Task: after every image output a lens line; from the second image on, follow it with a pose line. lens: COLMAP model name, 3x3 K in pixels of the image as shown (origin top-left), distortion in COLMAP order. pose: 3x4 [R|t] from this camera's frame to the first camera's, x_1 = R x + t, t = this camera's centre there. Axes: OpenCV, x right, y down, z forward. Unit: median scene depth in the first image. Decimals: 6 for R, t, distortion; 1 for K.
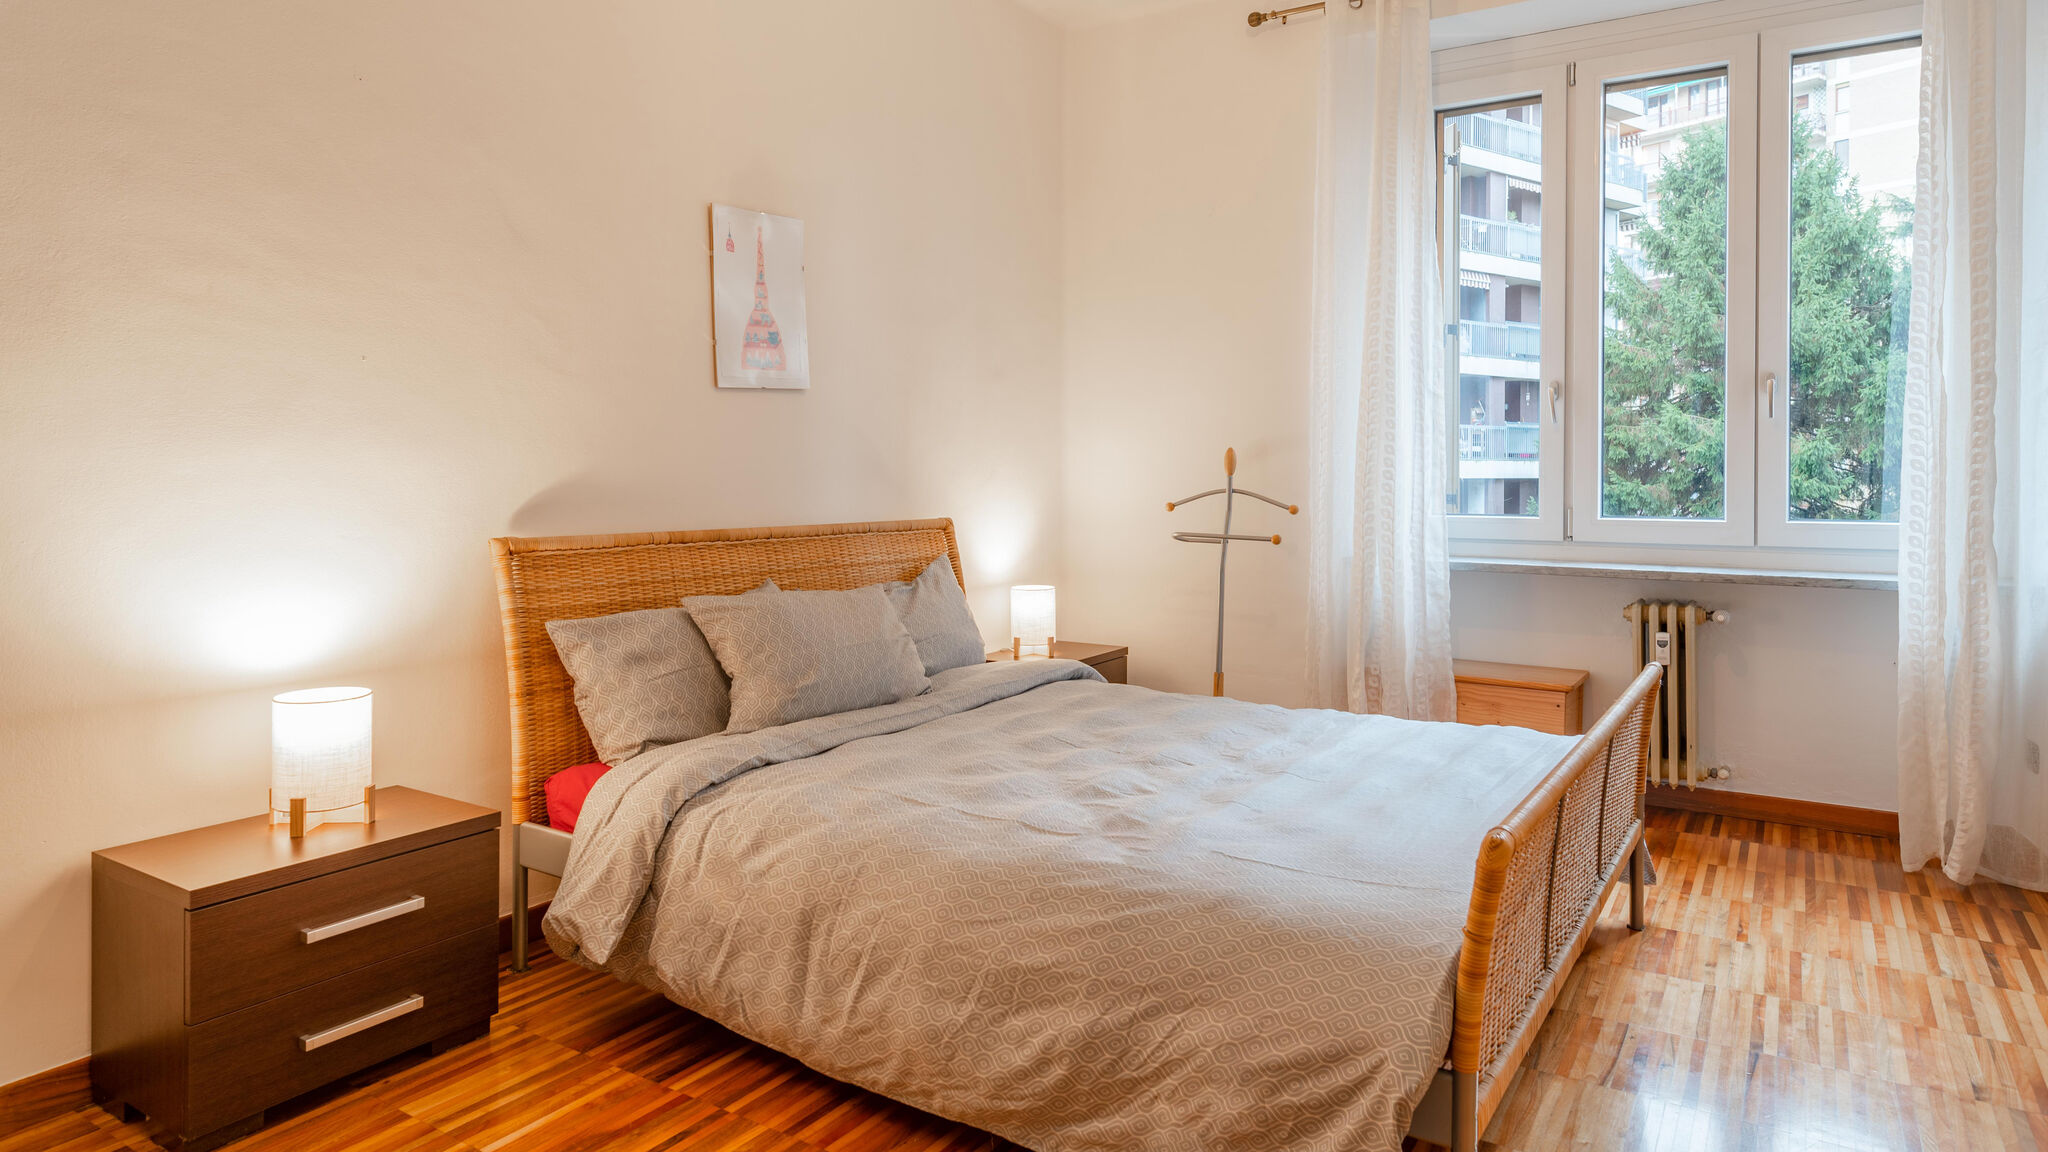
lens RADIAL K [[1238.2, 0, 1054.7], [0, 1238.2, 589.9], [0, 0, 1]] dist [0.008913, -0.006888]
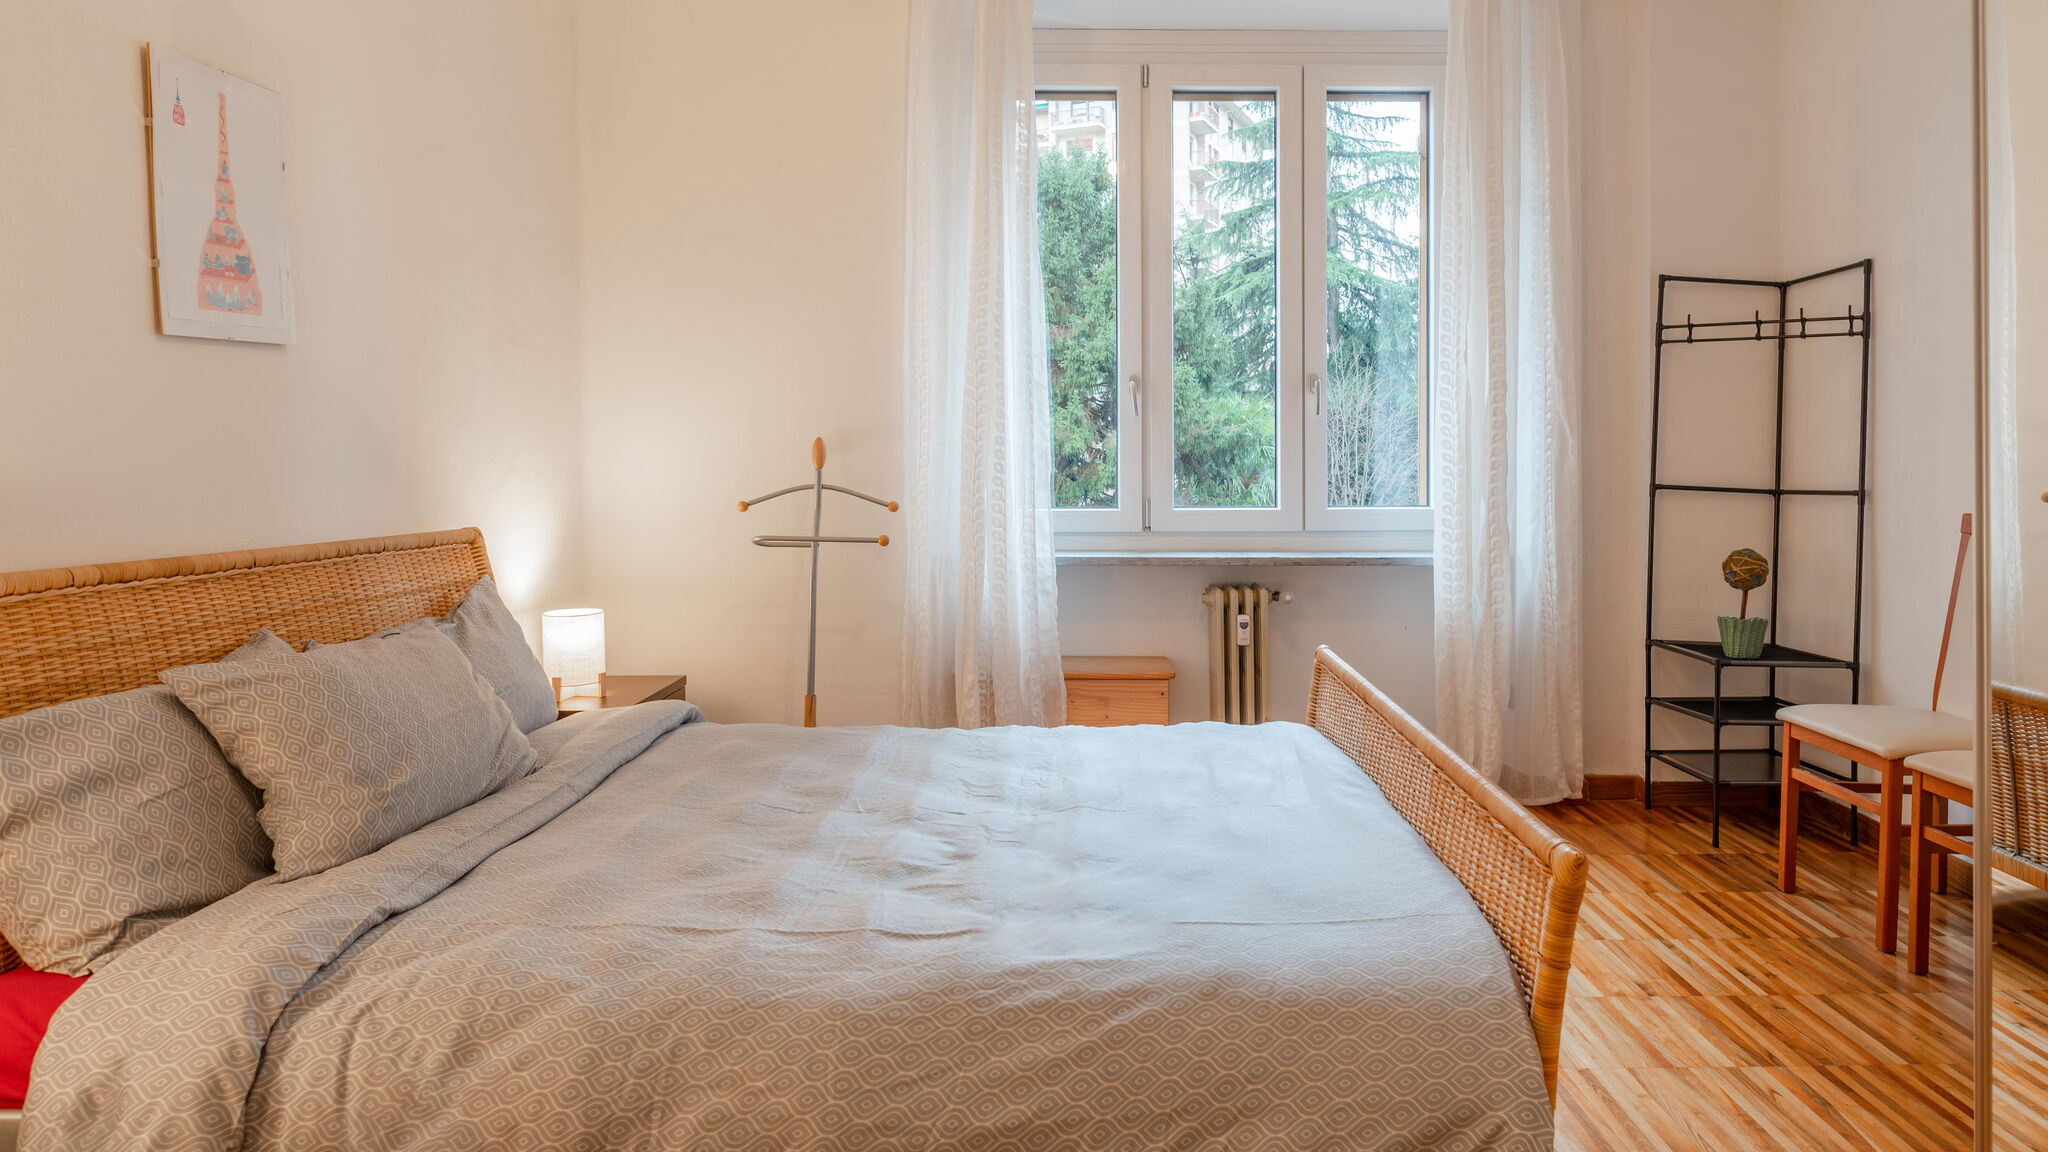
lens RADIAL K [[1238.2, 0, 1071.7], [0, 1238.2, 562.6], [0, 0, 1]] dist [0.008913, -0.006888]
pose [[0.833959, -0.046313, 0.549879, -0.232065], [0.054995, 0.998486, 0.000689, -0.020759], [-0.549079, 0.029666, 0.835244, 0.208896]]
